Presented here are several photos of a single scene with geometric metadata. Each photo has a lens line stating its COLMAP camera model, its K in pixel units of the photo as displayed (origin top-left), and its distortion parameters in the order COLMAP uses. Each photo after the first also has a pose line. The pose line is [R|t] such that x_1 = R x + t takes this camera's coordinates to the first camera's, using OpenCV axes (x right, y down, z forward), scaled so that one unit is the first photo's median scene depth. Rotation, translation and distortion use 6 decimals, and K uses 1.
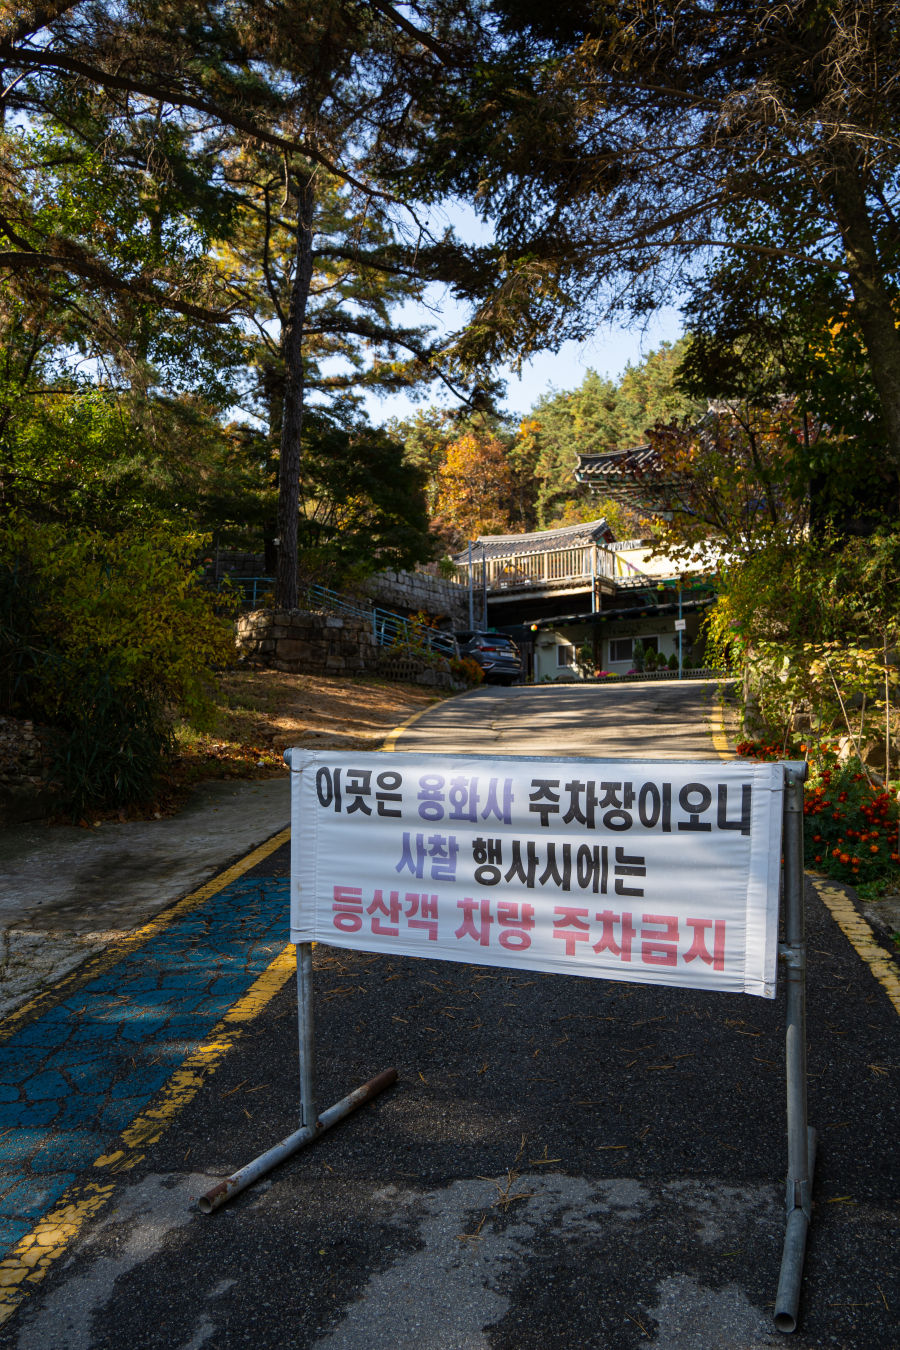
lens RADIAL K [[1157.2, 0, 450.0], [0, 1157.2, 675.0], [0, 0, 1]] dist [0.000009, -0.000203]
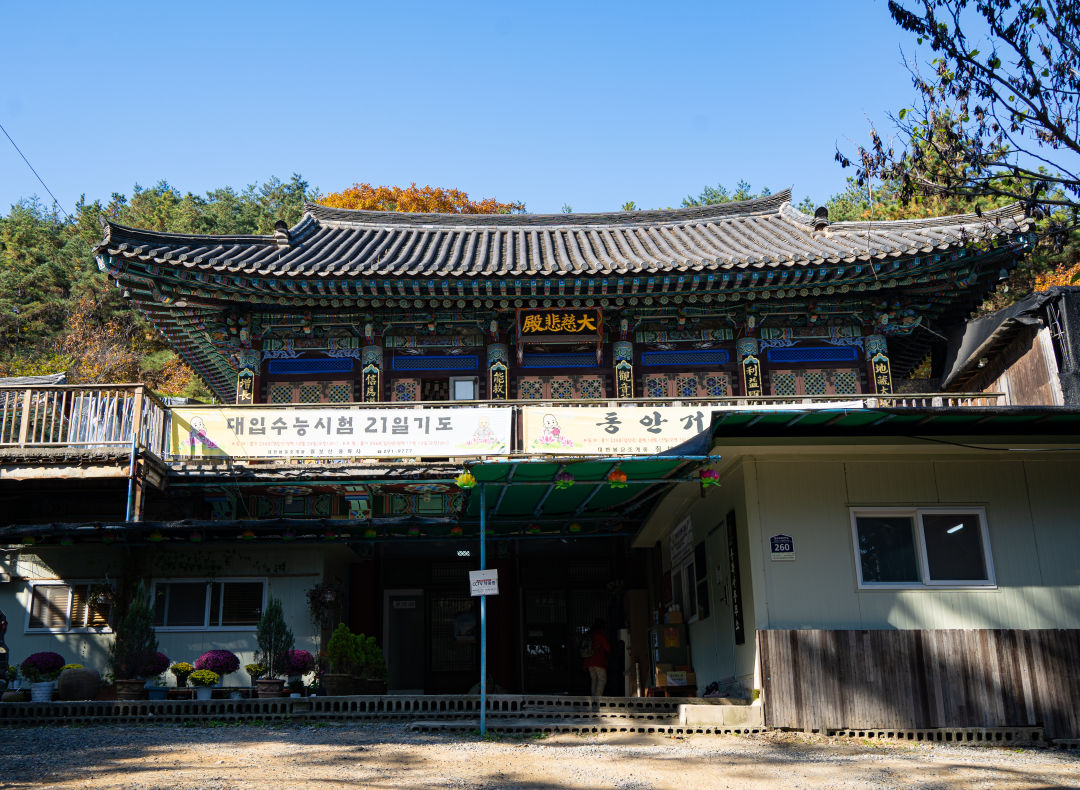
lens RADIAL K [[1157.8, 0, 540.0], [0, 1157.8, 395.0], [0, 0, 1]] dist [-0.001218, -0.002091]
pose [[0.823282, 0.147447, 0.548149, -0.006524], [-0.054384, 0.981721, -0.182392, -0.024621], [-0.565022, 0.120350, 0.816251, 0.461995]]
